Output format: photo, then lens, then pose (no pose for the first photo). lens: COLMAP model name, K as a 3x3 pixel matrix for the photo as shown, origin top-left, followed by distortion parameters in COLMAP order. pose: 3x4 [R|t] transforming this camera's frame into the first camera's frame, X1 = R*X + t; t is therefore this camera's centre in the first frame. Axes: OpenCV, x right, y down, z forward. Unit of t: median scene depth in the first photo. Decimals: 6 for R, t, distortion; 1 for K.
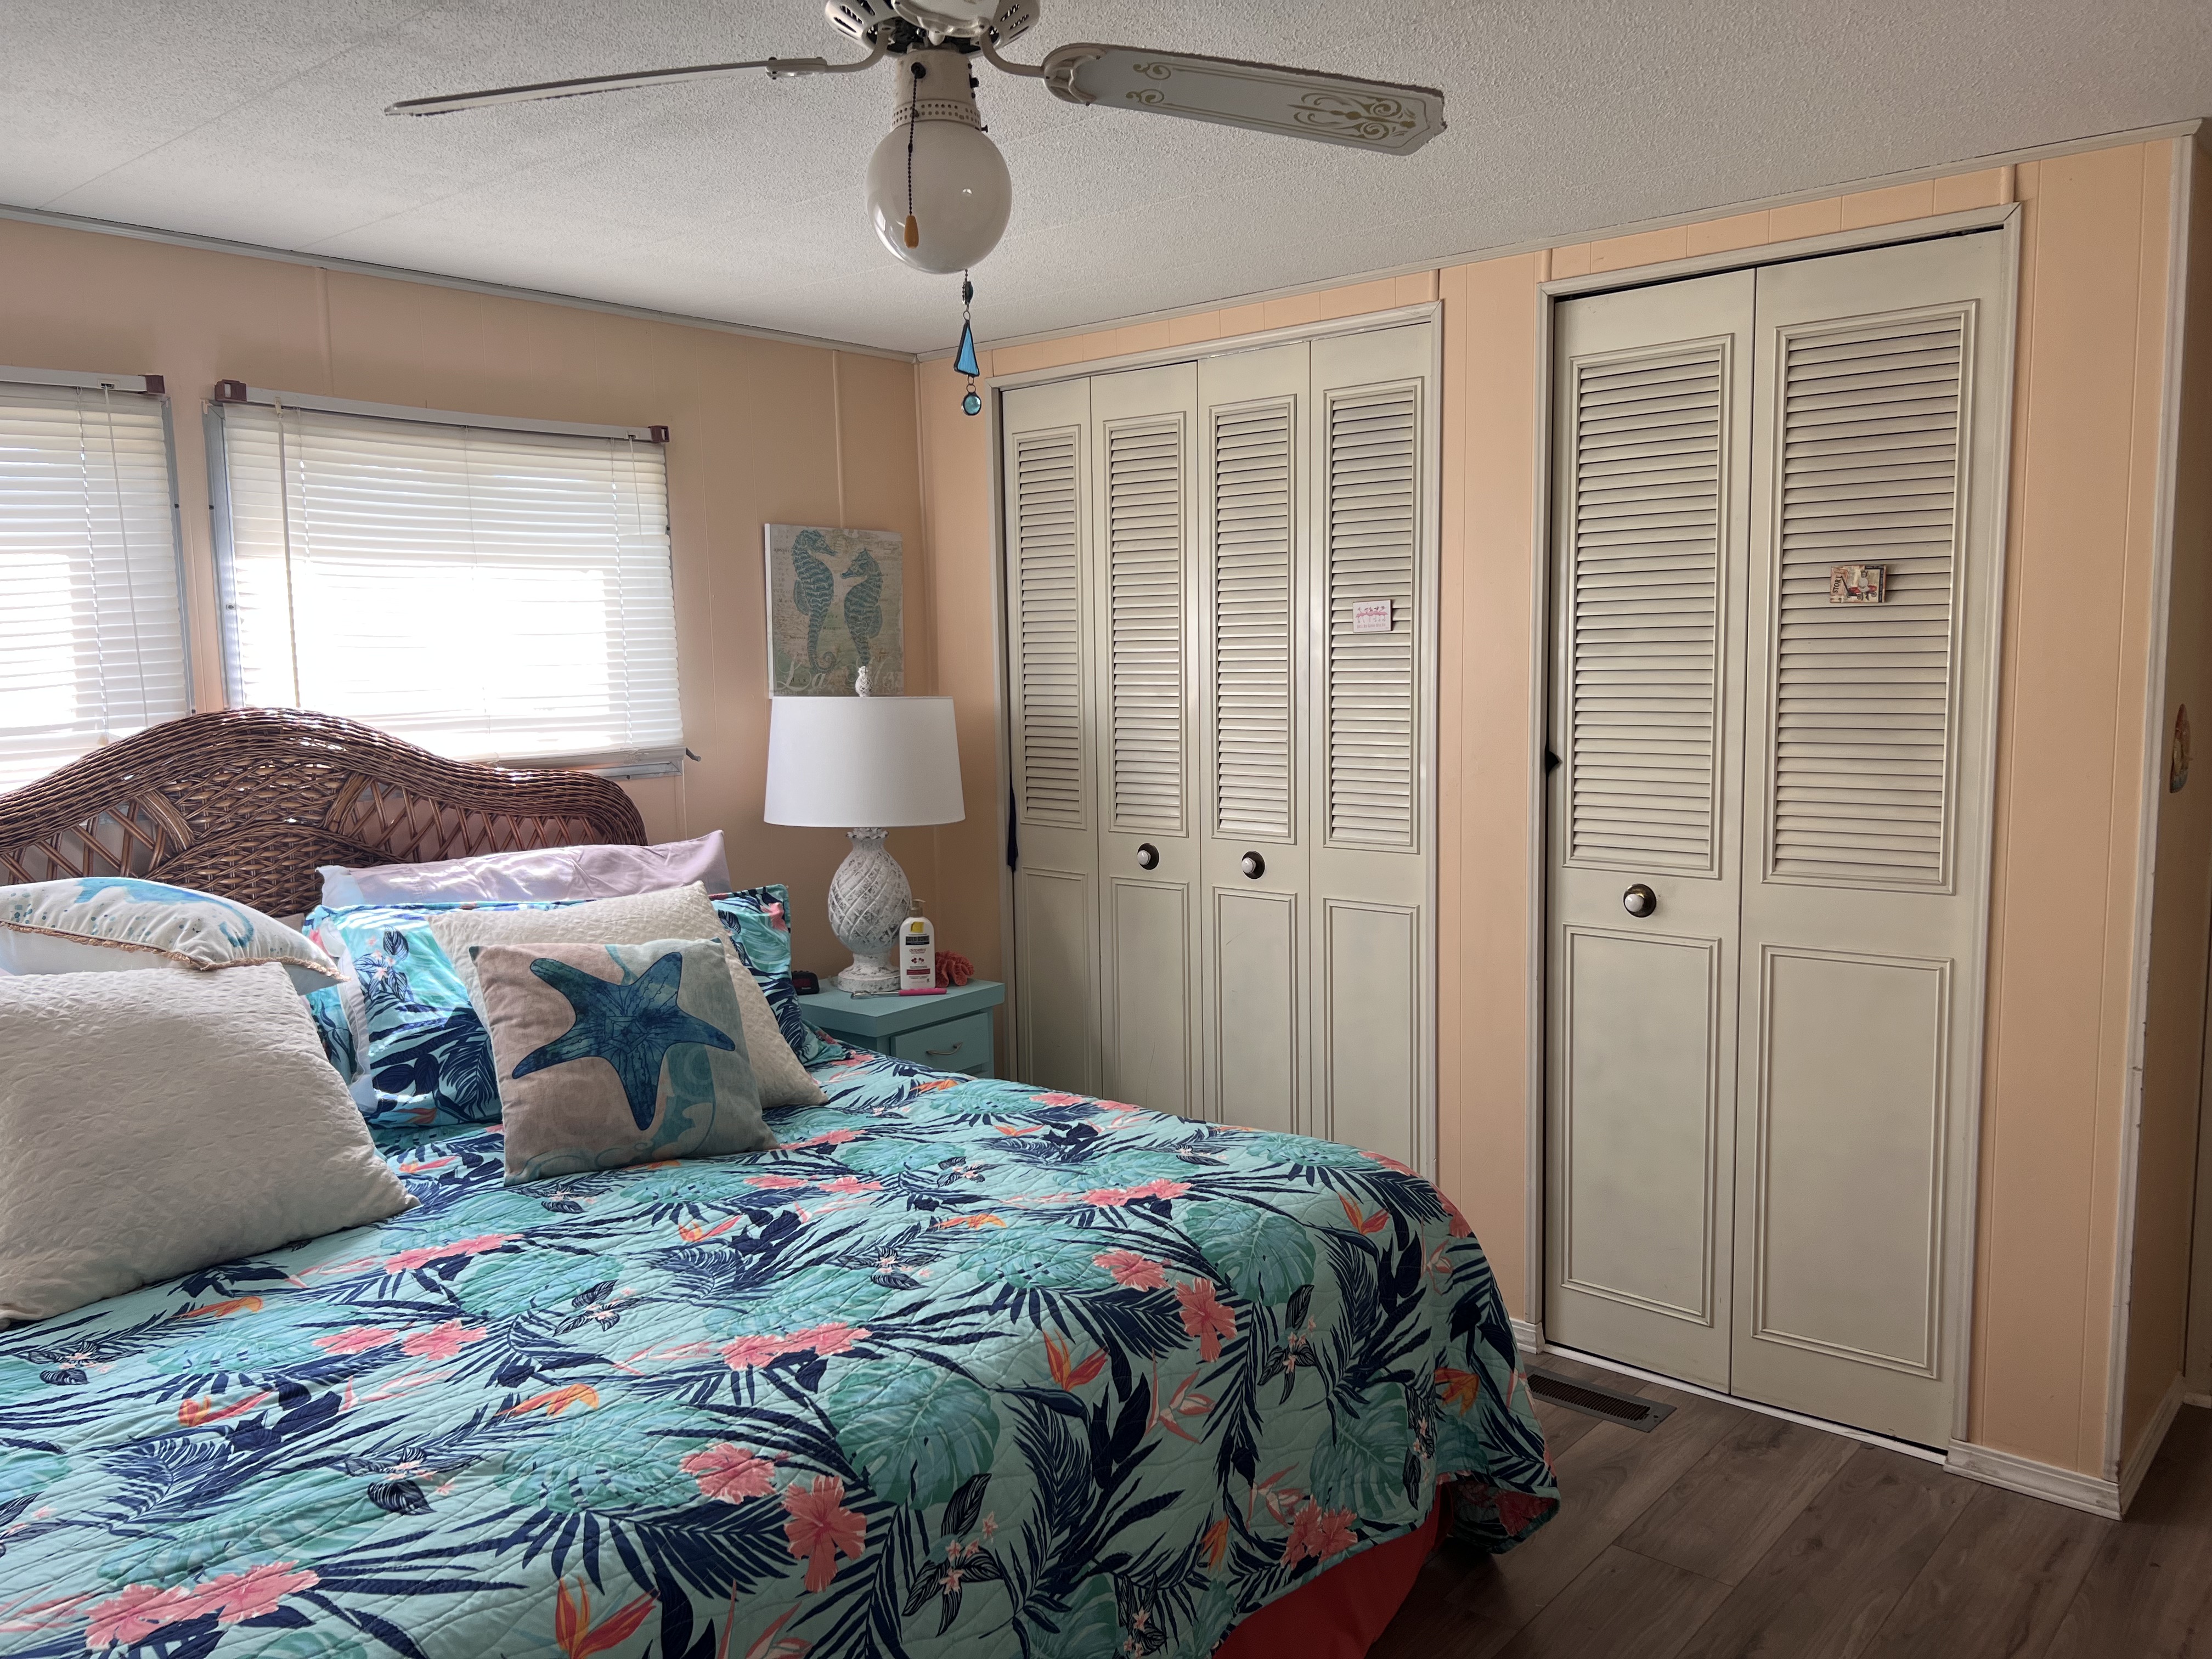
lens RADIAL K [[1665.6, 0, 1140.8], [0, 1665.6, 828.4], [0, 0, 1]] dist [0.041106, -0.049077]
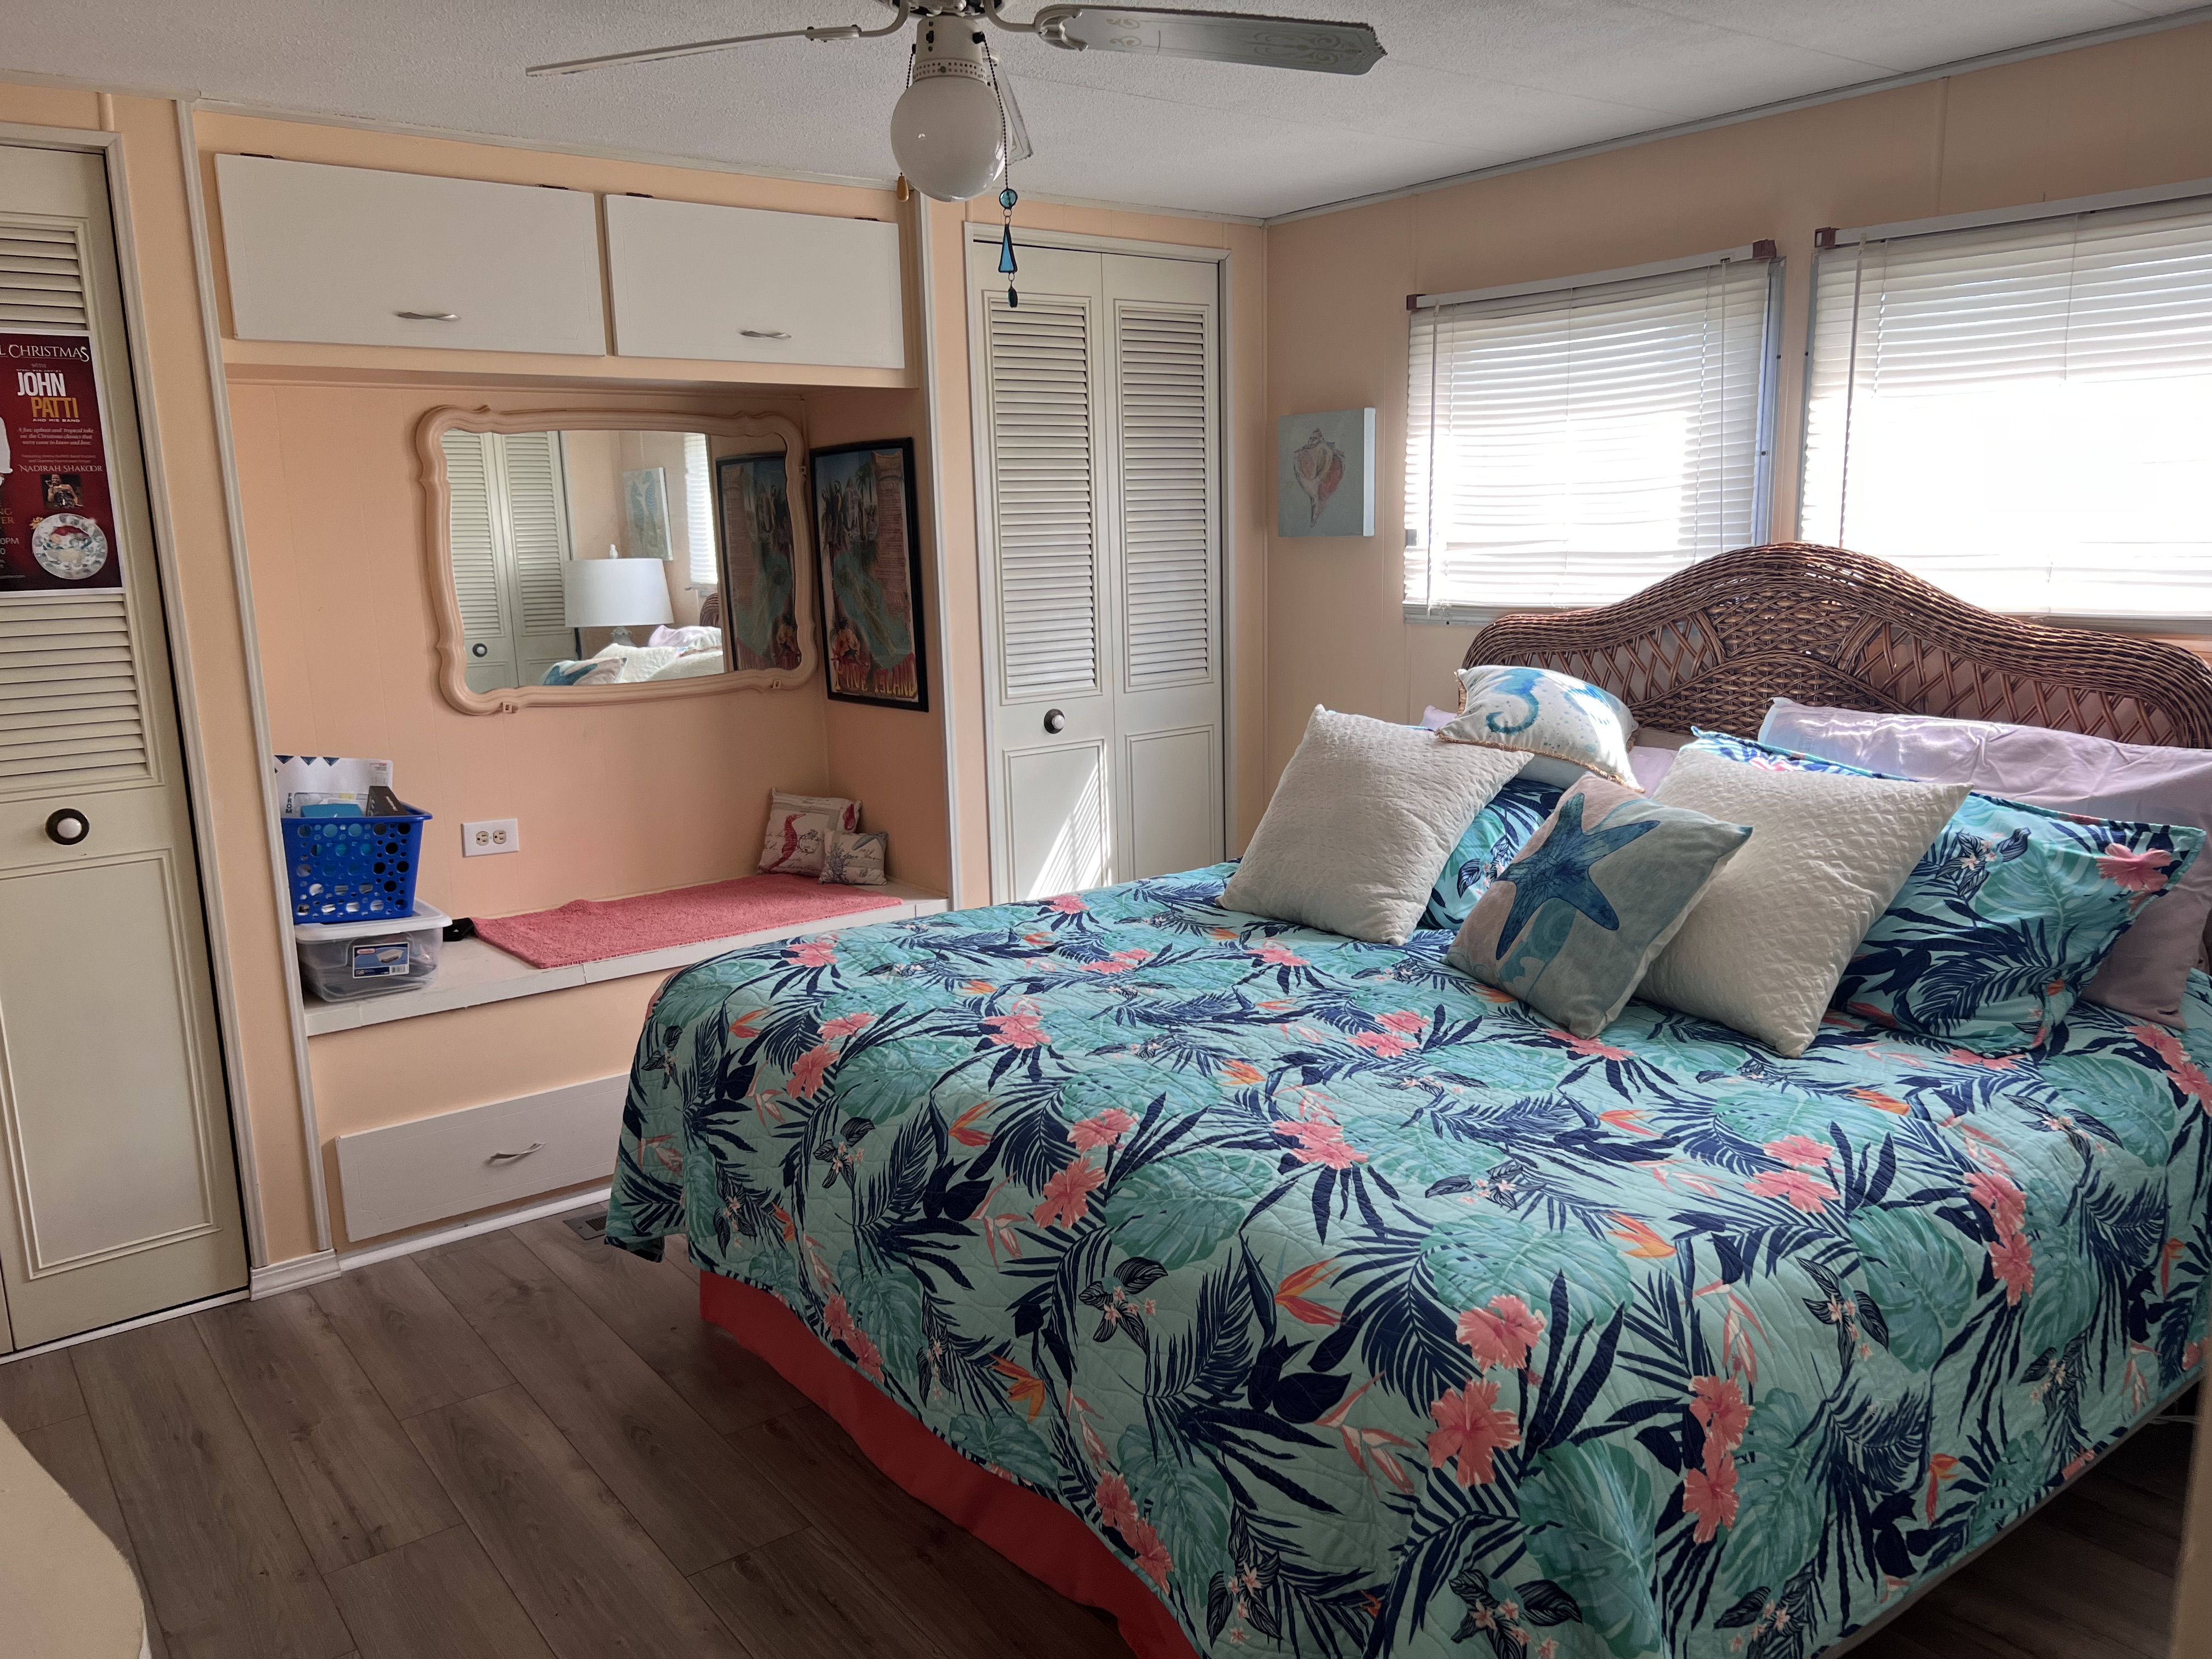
lens RADIAL K [[1696.9, 0, 1106.0], [0, 1696.9, 829.5], [0, 0, 1]] dist [0.114977, -0.136828]
pose [[-0.217945, 0.202271, -0.954770, 0.929570], [-0.083264, 0.970867, 0.224688, -0.148382], [0.972403, 0.128467, -0.194754, 1.140882]]
